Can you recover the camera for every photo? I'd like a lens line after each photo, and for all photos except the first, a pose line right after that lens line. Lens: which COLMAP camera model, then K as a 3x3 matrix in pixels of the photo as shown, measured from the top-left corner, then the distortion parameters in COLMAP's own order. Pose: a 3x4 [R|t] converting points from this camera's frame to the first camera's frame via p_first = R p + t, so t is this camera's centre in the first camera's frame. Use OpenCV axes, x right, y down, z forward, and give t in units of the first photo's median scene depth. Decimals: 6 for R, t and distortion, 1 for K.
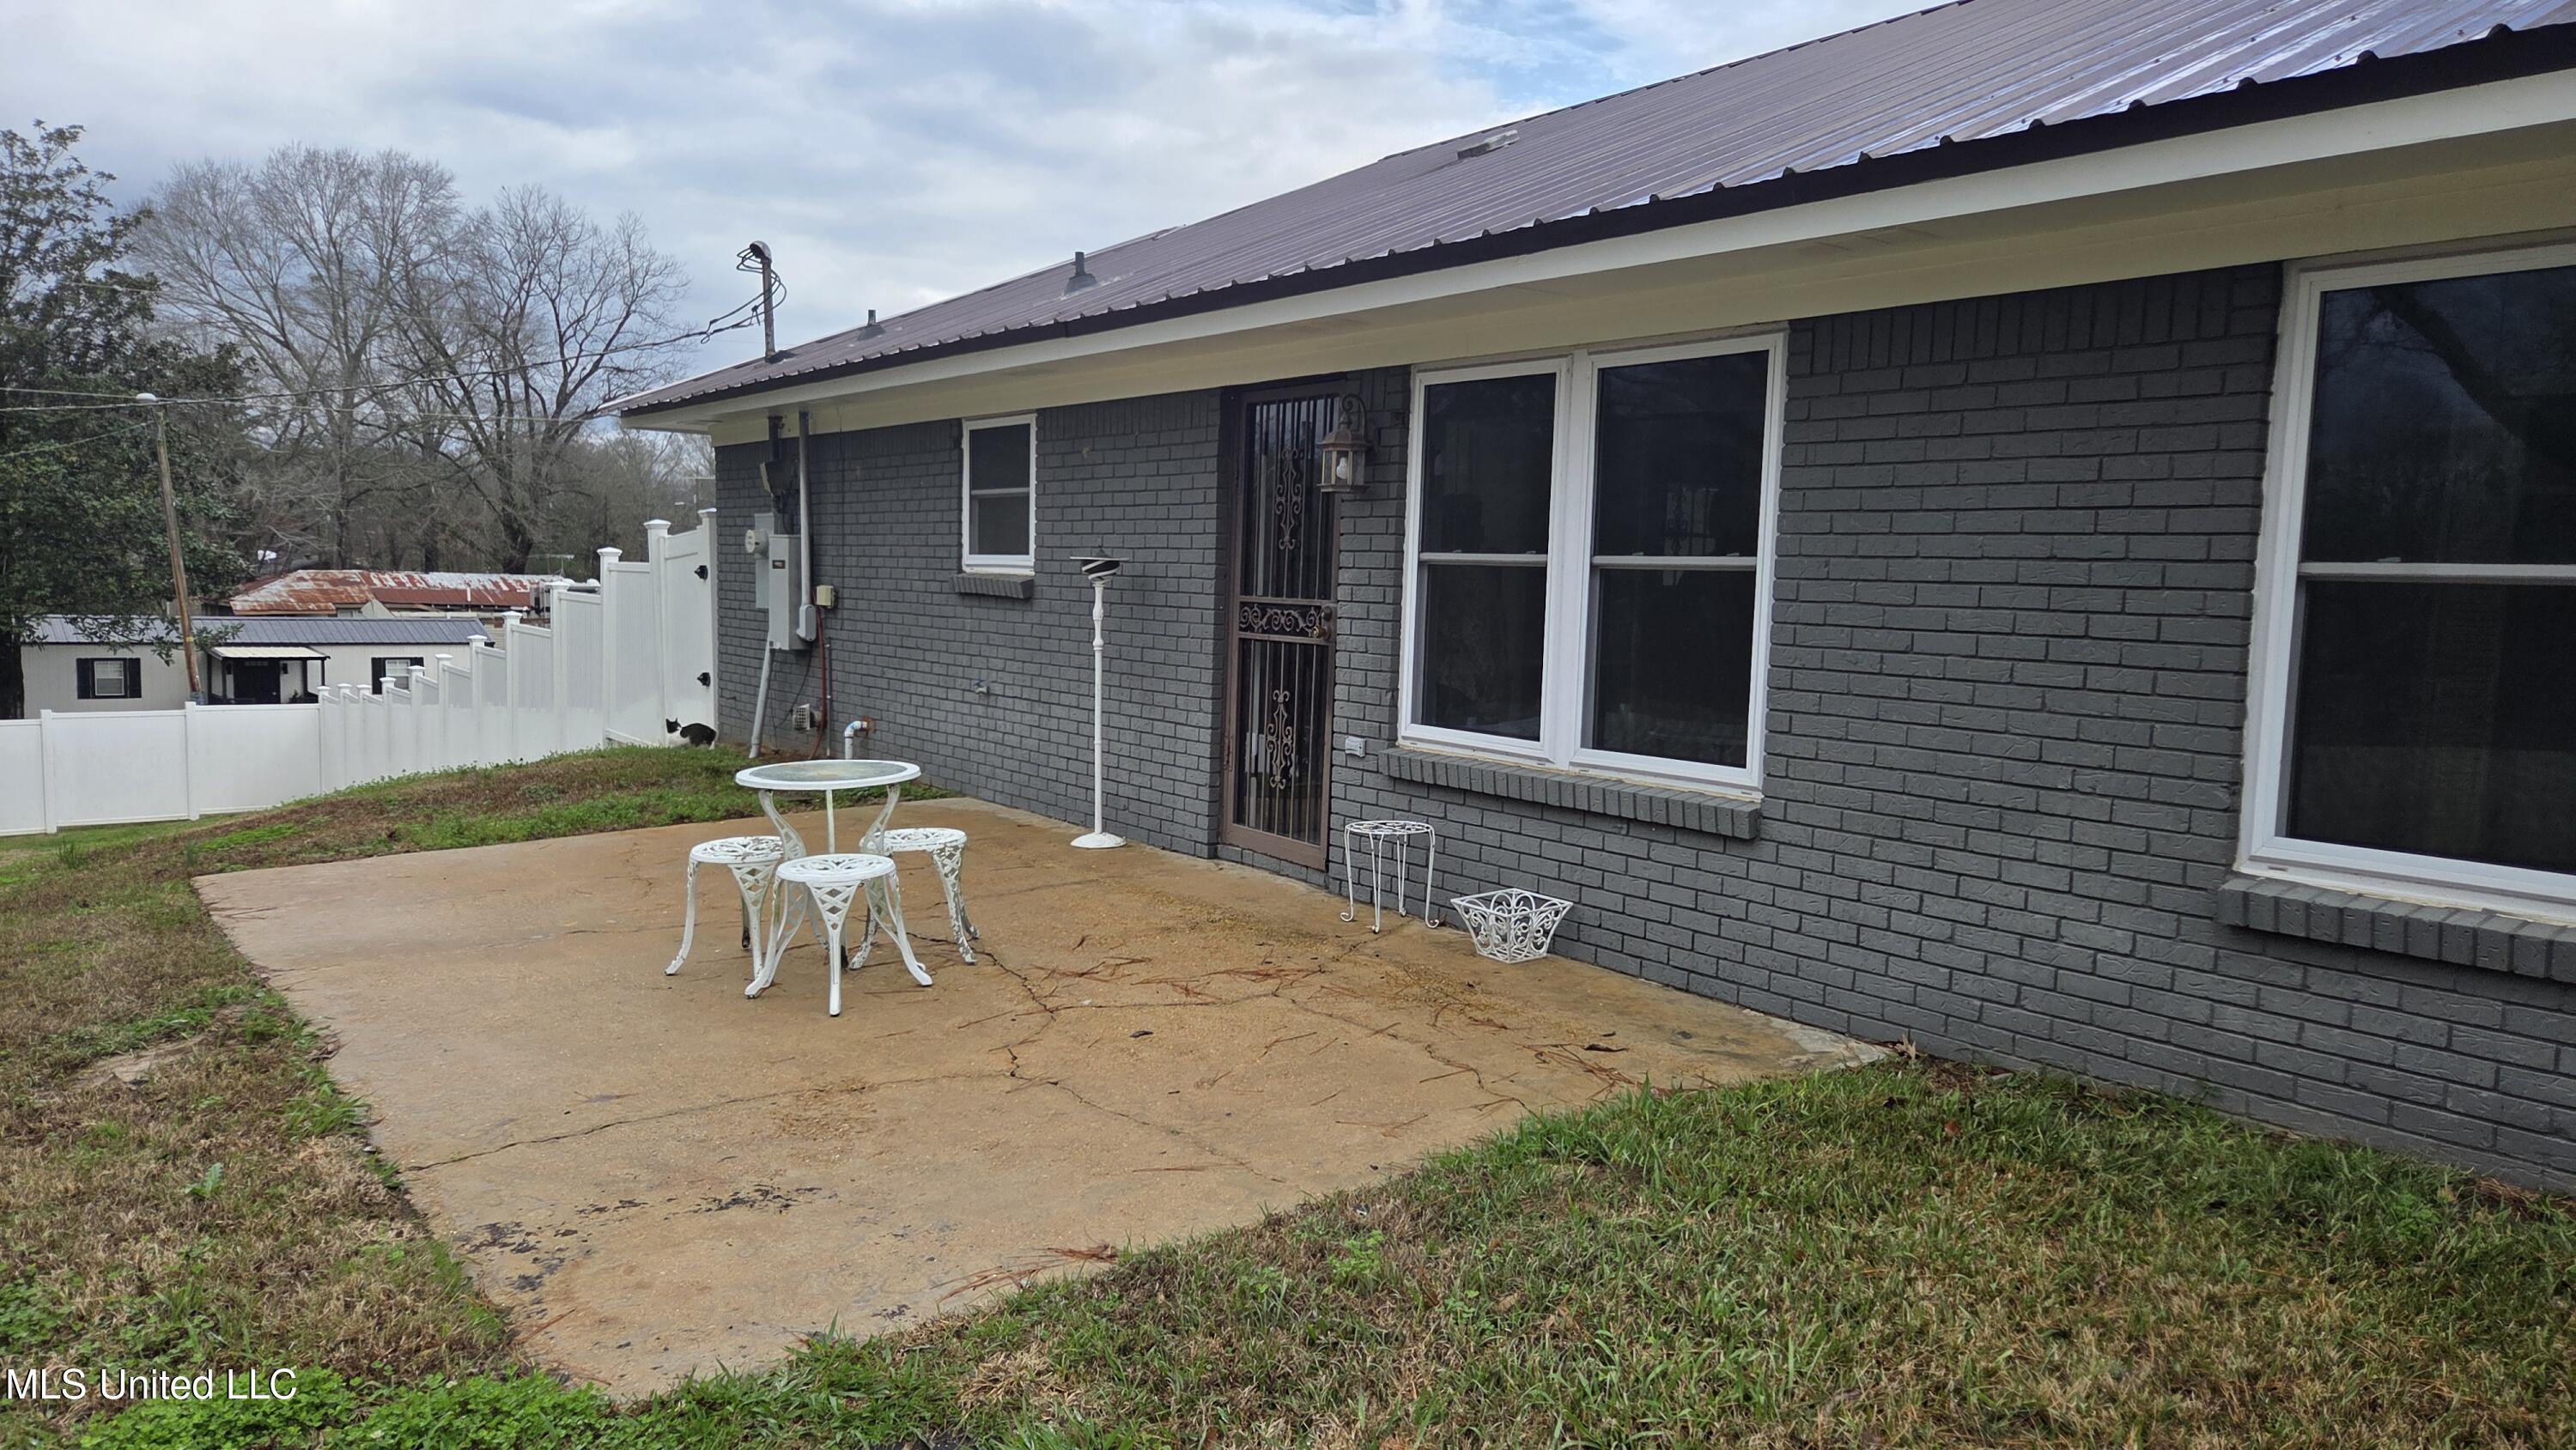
lens RADIAL K [[1776.7, 0, 1278.8], [0, 1776.7, 733.1], [0, 0, 1]] dist [0.008734, 0.006583]
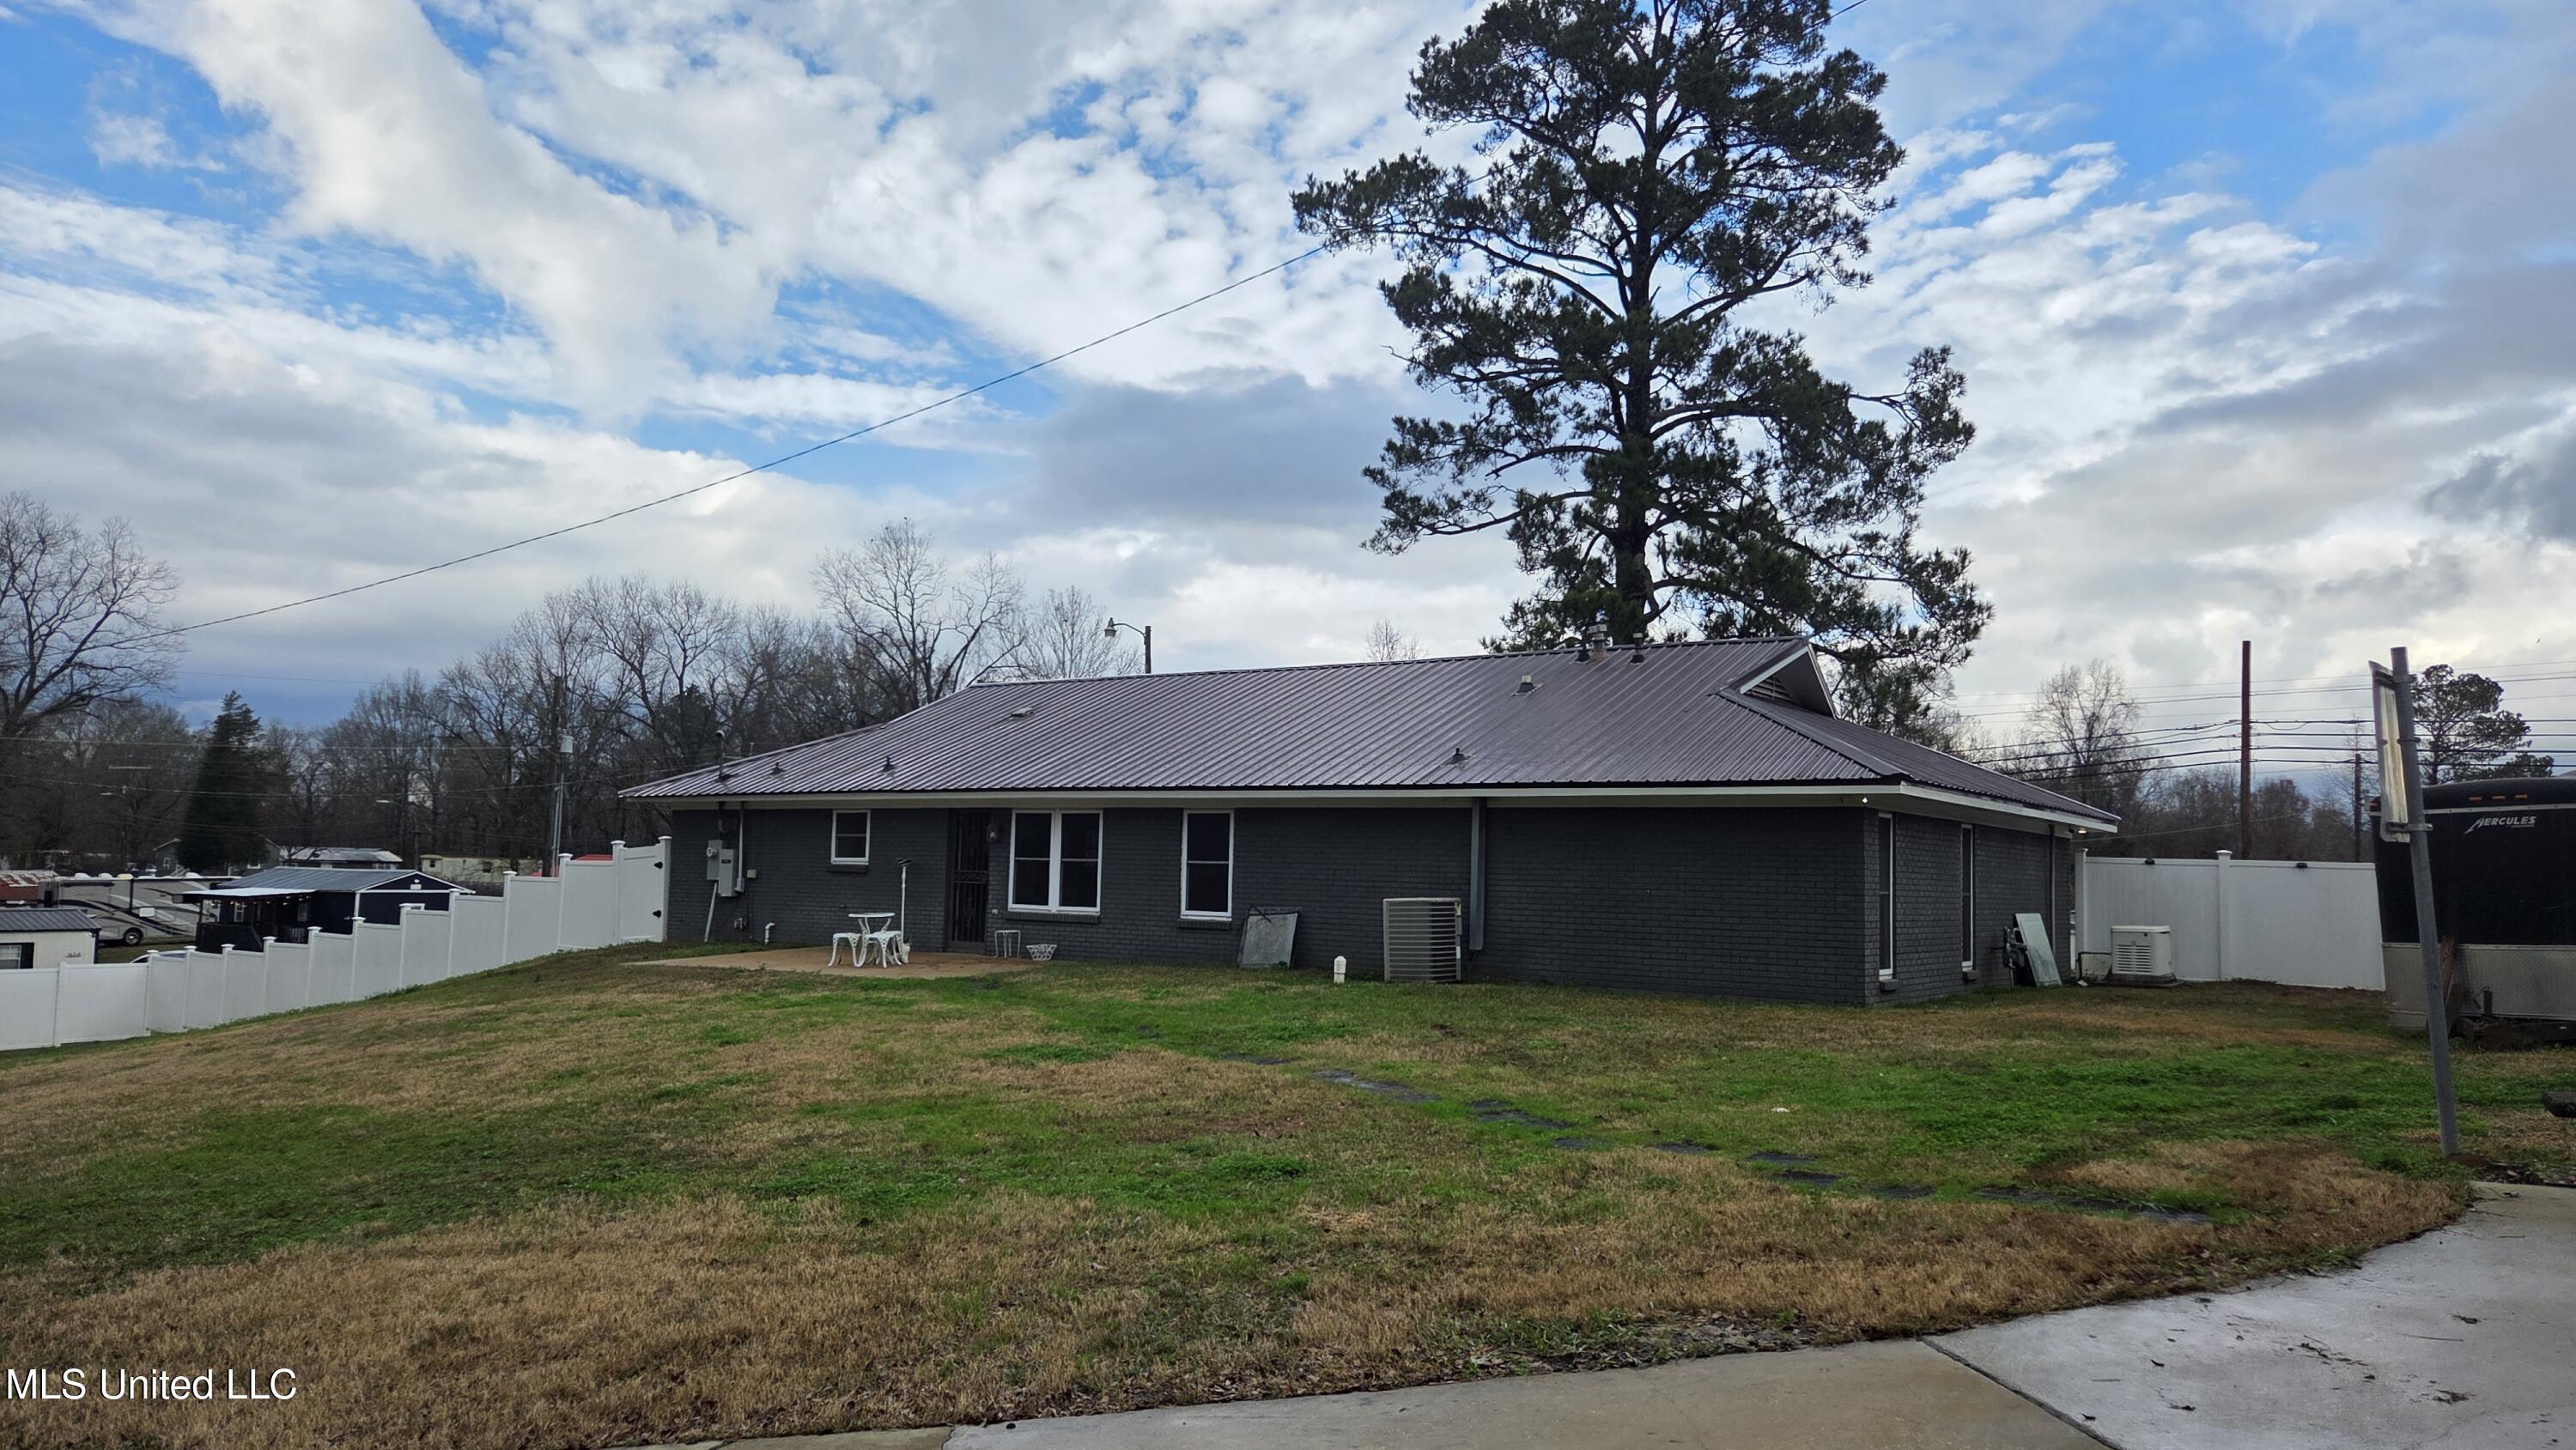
lens RADIAL K [[1776.7, 0, 1284.9], [0, 1776.7, 728.2], [0, 0, 1]] dist [0.008734, 0.006583]
pose [[0.952866, 0.012131, 0.303150, -0.515450], [0.036643, 0.987284, -0.154683, 0.228831], [-0.301172, 0.158501, 0.940305, -2.731955]]
